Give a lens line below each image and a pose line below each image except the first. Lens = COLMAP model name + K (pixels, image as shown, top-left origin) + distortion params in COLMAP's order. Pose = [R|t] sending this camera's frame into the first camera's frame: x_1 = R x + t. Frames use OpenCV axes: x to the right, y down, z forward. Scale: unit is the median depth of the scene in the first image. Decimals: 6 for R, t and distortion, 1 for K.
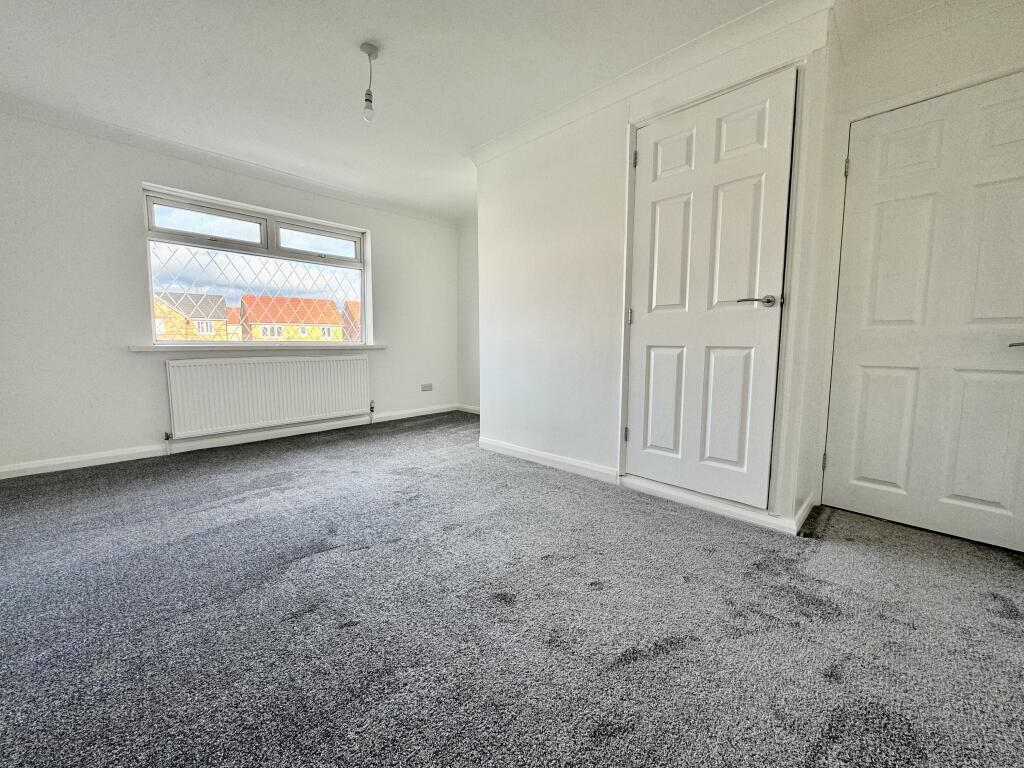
lens RADIAL K [[411.3, 0, 514.6], [0, 411.3, 387.9], [0, 0, 1]] dist [0.010292, 0.000061]
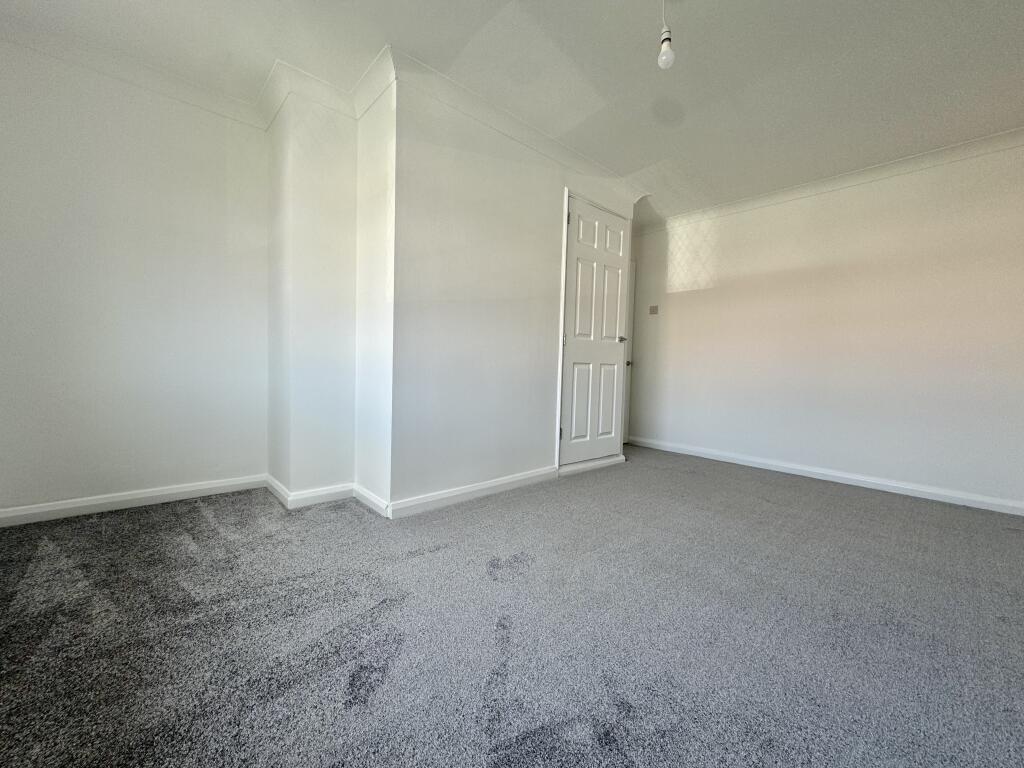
lens RADIAL K [[411.3, 0, 512.1], [0, 411.3, 379.0], [0, 0, 1]] dist [0.010292, 0.000061]
pose [[0.076631, -0.053466, 0.995625, -1.076406], [0.068148, 0.996507, 0.048268, -0.133599], [-0.994728, 0.064151, 0.080007, 1.160314]]
